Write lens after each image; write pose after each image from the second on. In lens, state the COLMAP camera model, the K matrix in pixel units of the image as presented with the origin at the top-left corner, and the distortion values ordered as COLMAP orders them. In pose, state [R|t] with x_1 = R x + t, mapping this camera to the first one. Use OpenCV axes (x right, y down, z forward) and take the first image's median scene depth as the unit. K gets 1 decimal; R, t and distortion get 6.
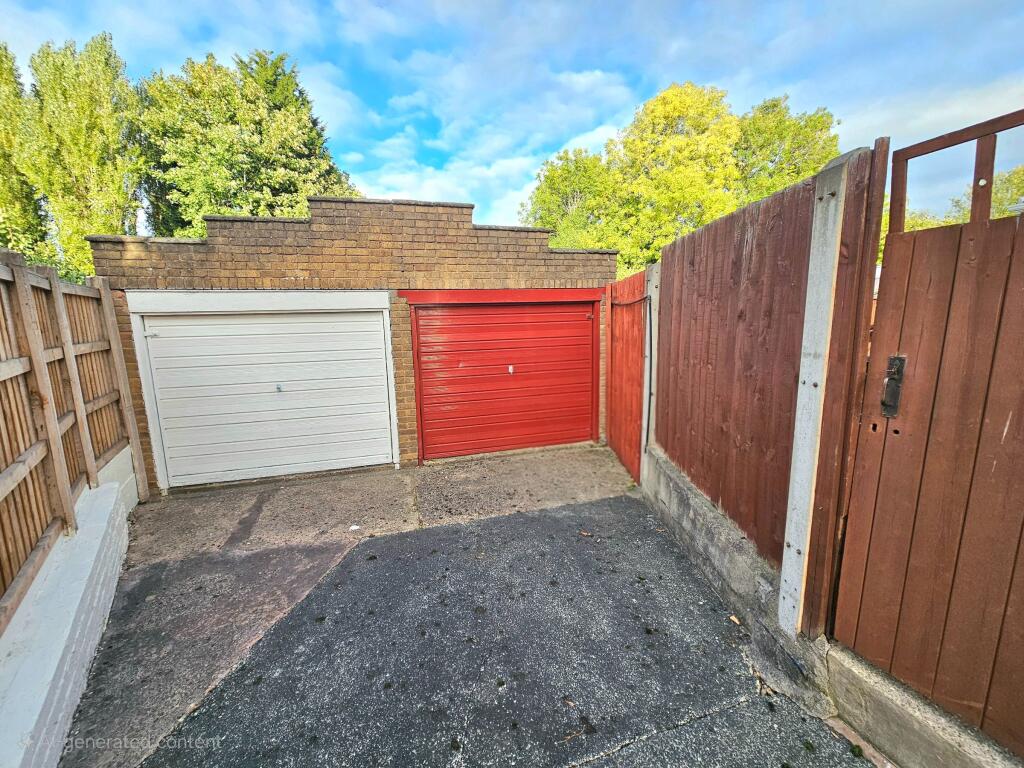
lens RADIAL K [[416.0, 0, 508.7], [0, 416.0, 383.1], [0, 0, 1]] dist [-0.002252, 0.000387]
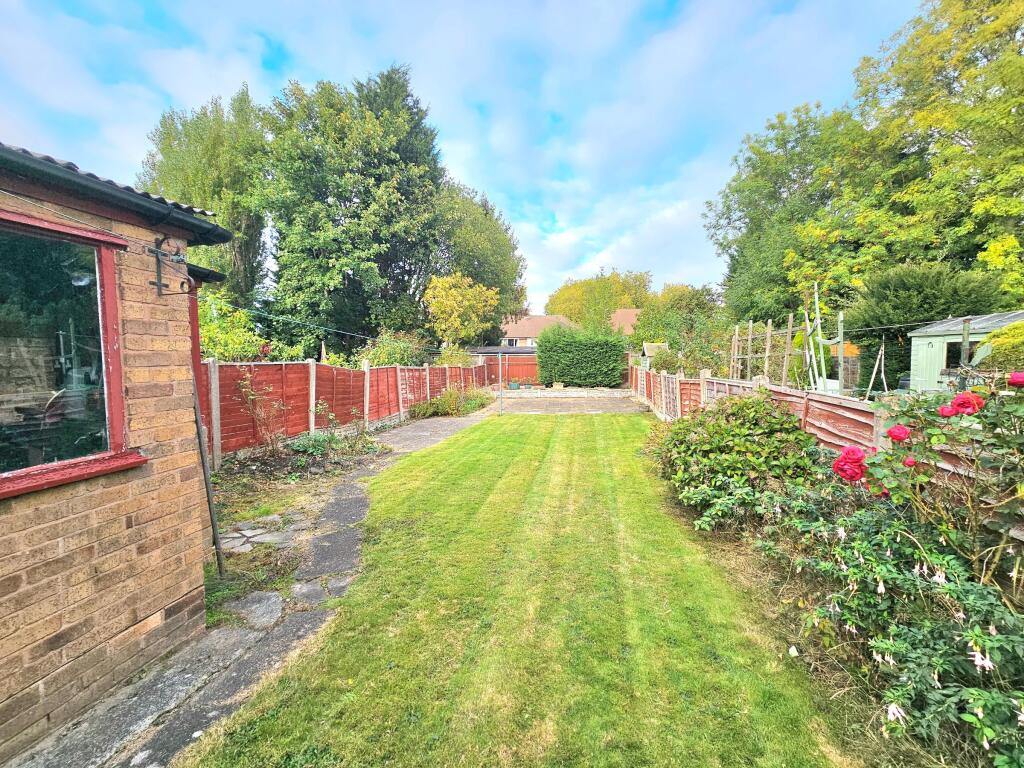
lens RADIAL K [[416.0, 0, 507.0], [0, 416.0, 381.9], [0, 0, 1]] dist [-0.002252, 0.000387]
pose [[0.881743, 0.040322, -0.470004, 0.098157], [-0.092297, 0.991830, -0.088063, -0.039058], [0.462613, 0.121029, 0.878260, 0.326304]]
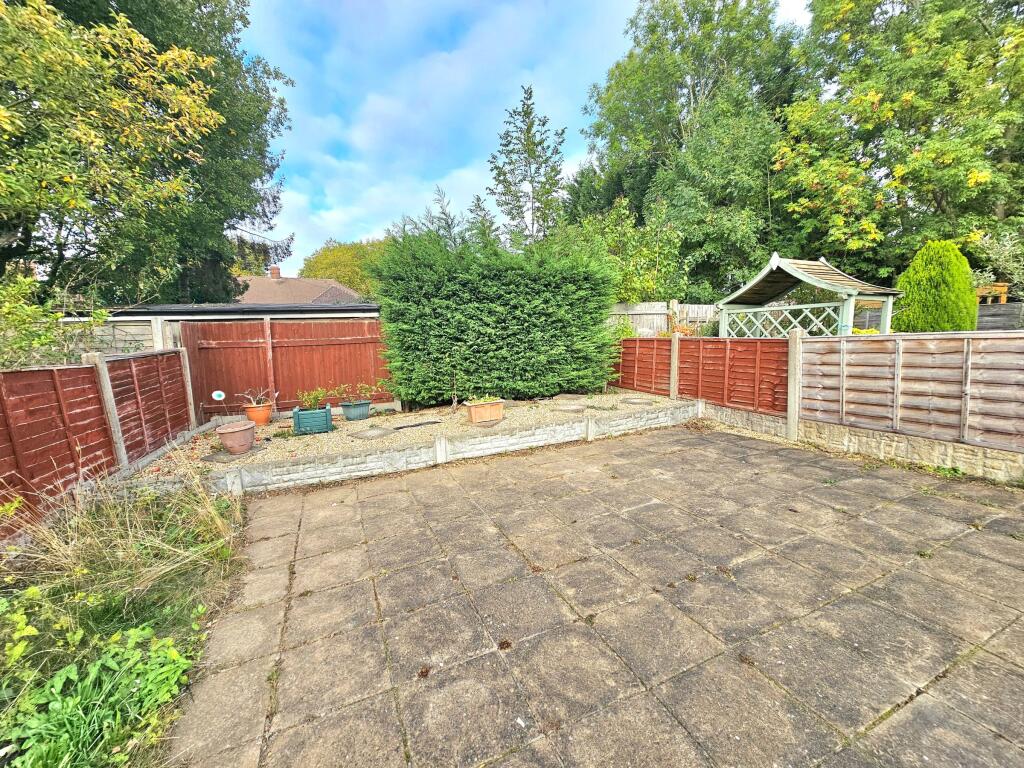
lens RADIAL K [[416.0, 0, 511.0], [0, 416.0, 384.0], [0, 0, 1]] dist [-0.002252, 0.000387]
pose [[0.996591, -0.025758, 0.078374, -0.142483], [0.030692, 0.997579, -0.062404, -0.096660], [-0.076577, 0.064597, 0.994969, 0.743327]]
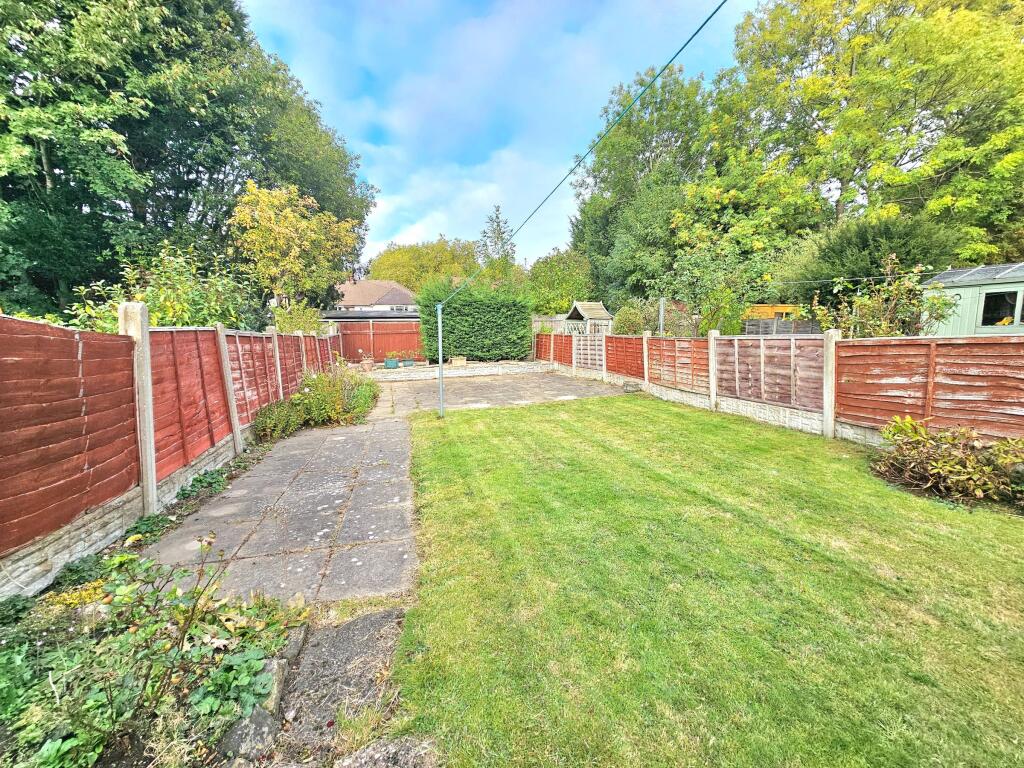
lens RADIAL K [[416.0, 0, 509.9], [0, 416.0, 377.5], [0, 0, 1]] dist [-0.002252, 0.000387]
pose [[0.999124, 0.007732, -0.041130, -0.060631], [-0.010213, 0.998119, -0.060447, -0.050522], [0.040585, 0.060814, 0.997324, 0.465481]]
